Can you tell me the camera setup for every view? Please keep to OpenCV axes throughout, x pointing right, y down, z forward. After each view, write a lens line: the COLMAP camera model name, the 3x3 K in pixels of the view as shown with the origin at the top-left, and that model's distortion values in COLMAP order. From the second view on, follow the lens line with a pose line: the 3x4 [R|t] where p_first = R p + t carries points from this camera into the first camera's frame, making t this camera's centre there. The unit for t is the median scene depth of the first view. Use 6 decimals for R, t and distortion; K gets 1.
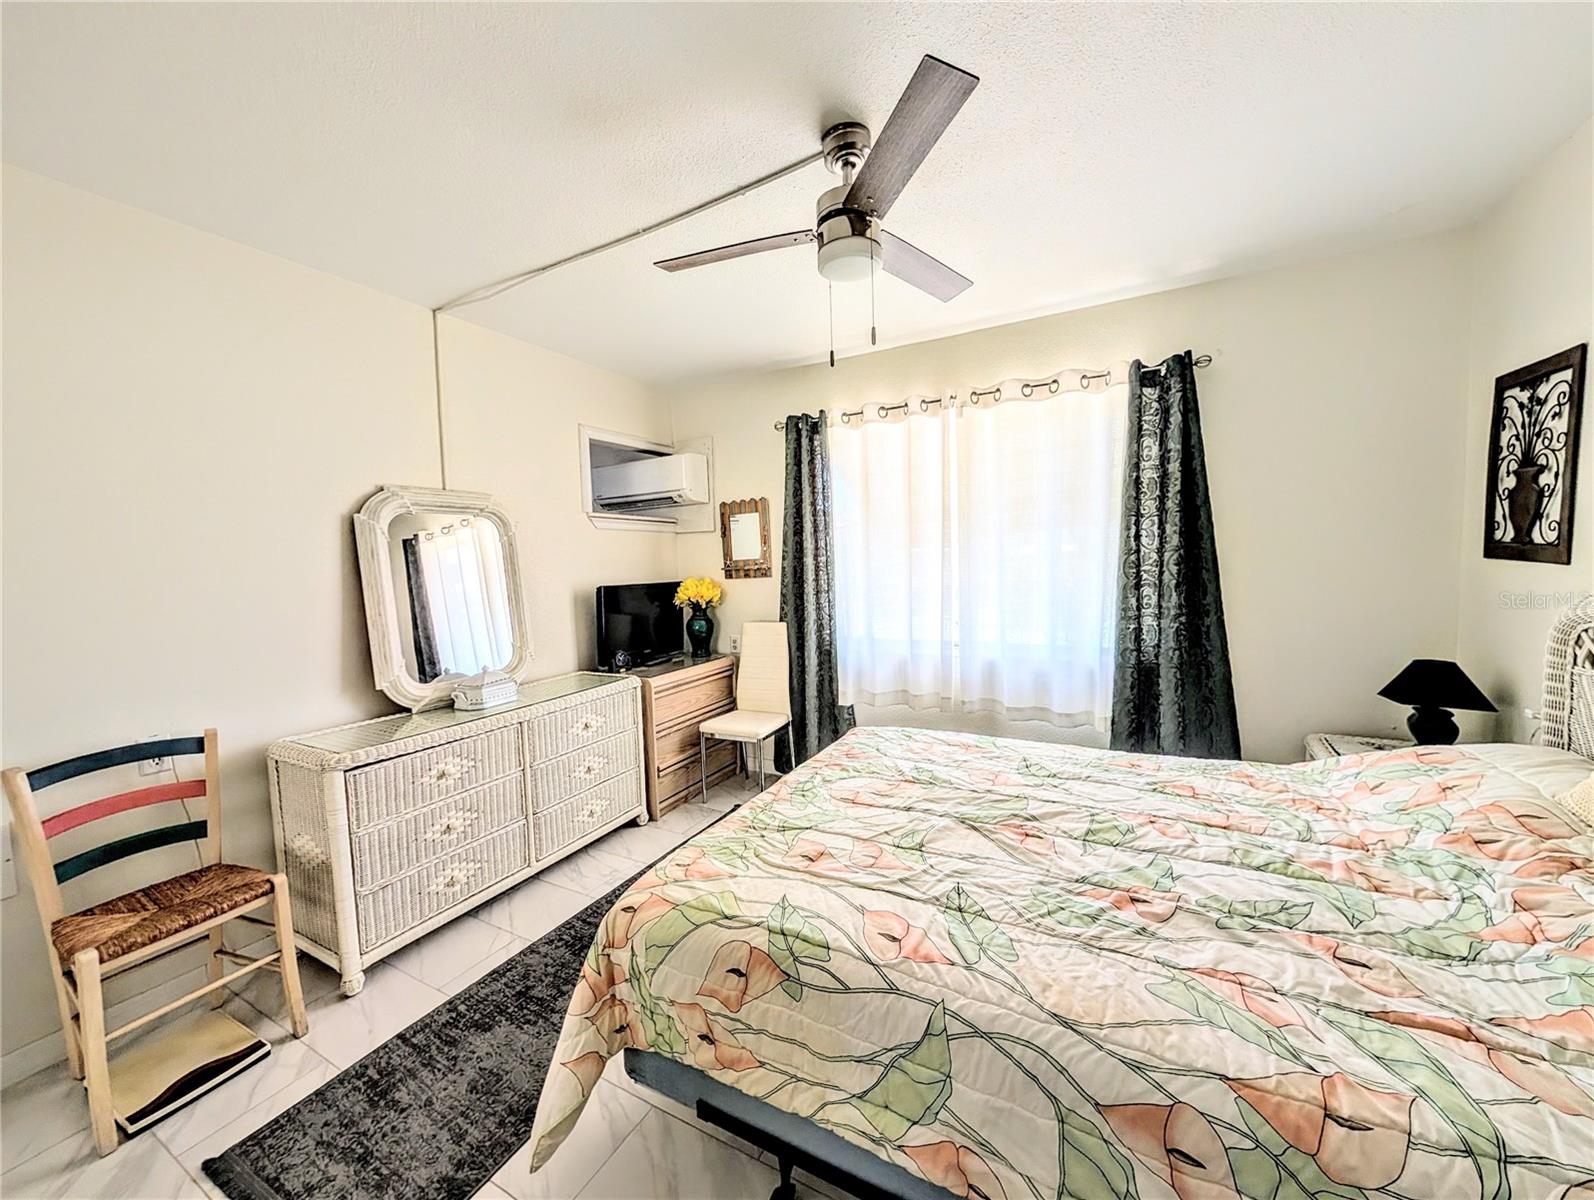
lens RADIAL K [[606.0, 0, 795.3], [0, 606.0, 600.2], [0, 0, 1]] dist [-0.000833, 0.000144]
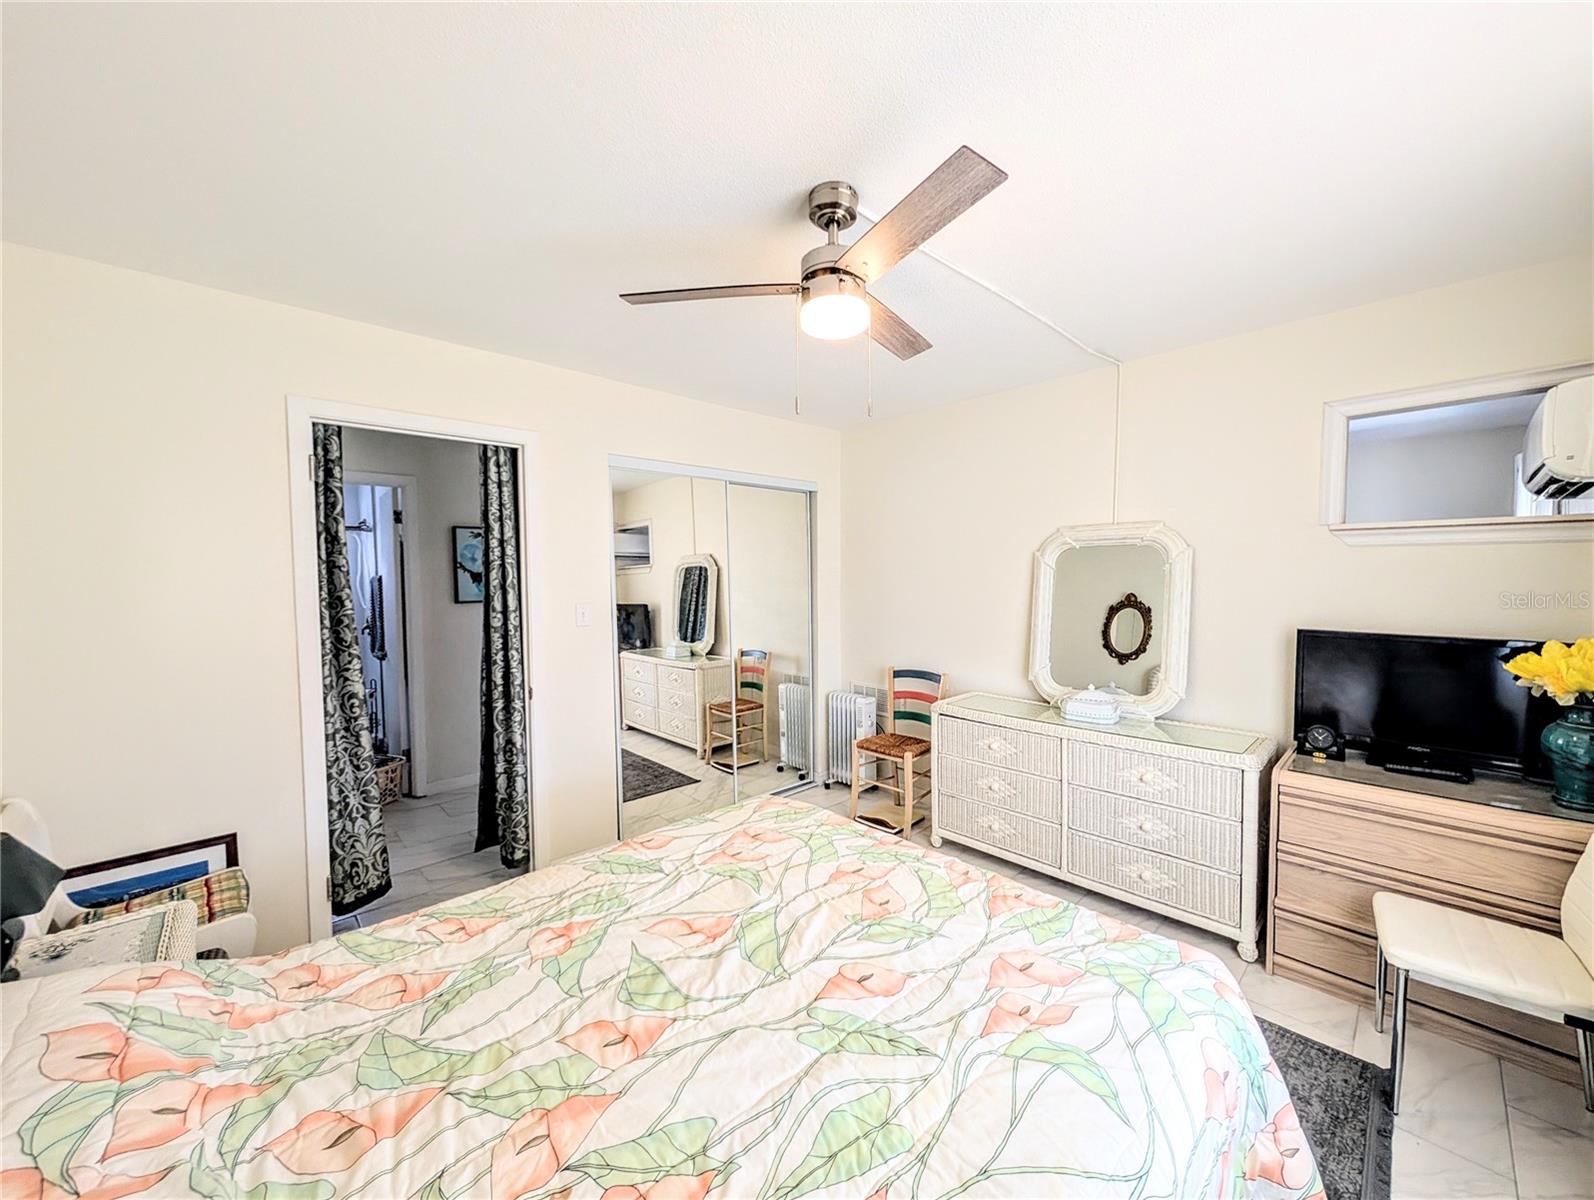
lens RADIAL K [[606.0, 0, 795.3], [0, 606.0, 600.2], [0, 0, 1]] dist [-0.000833, 0.000144]
pose [[-0.312887, 0.077859, -0.946594, 0.927072], [-0.042890, 0.994459, 0.095973, -0.171329], [0.948822, 0.070628, -0.307814, 1.099286]]
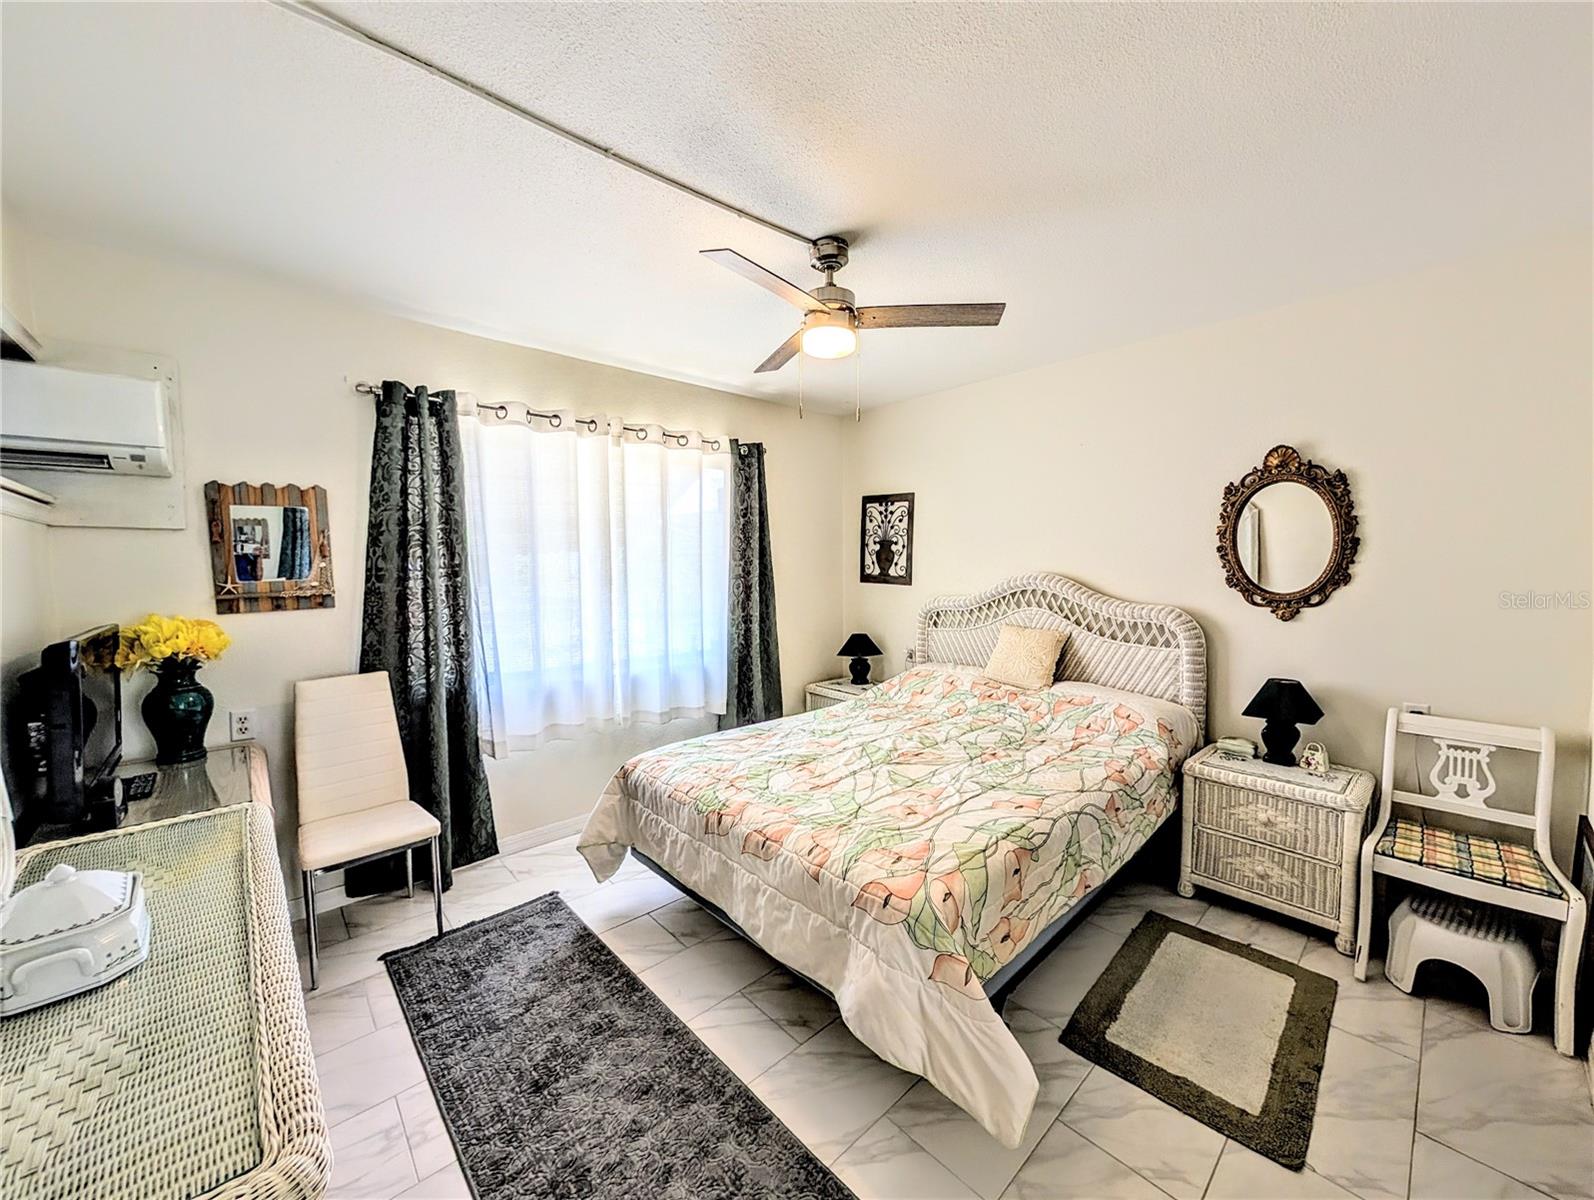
lens RADIAL K [[606.0, 0, 795.3], [0, 606.0, 600.2], [0, 0, 1]] dist [-0.000833, 0.000144]
pose [[0.322954, -0.027603, 0.946012, -0.968326], [0.058285, 0.998257, 0.009229, -0.044343], [-0.944618, 0.052158, 0.324000, 0.598378]]
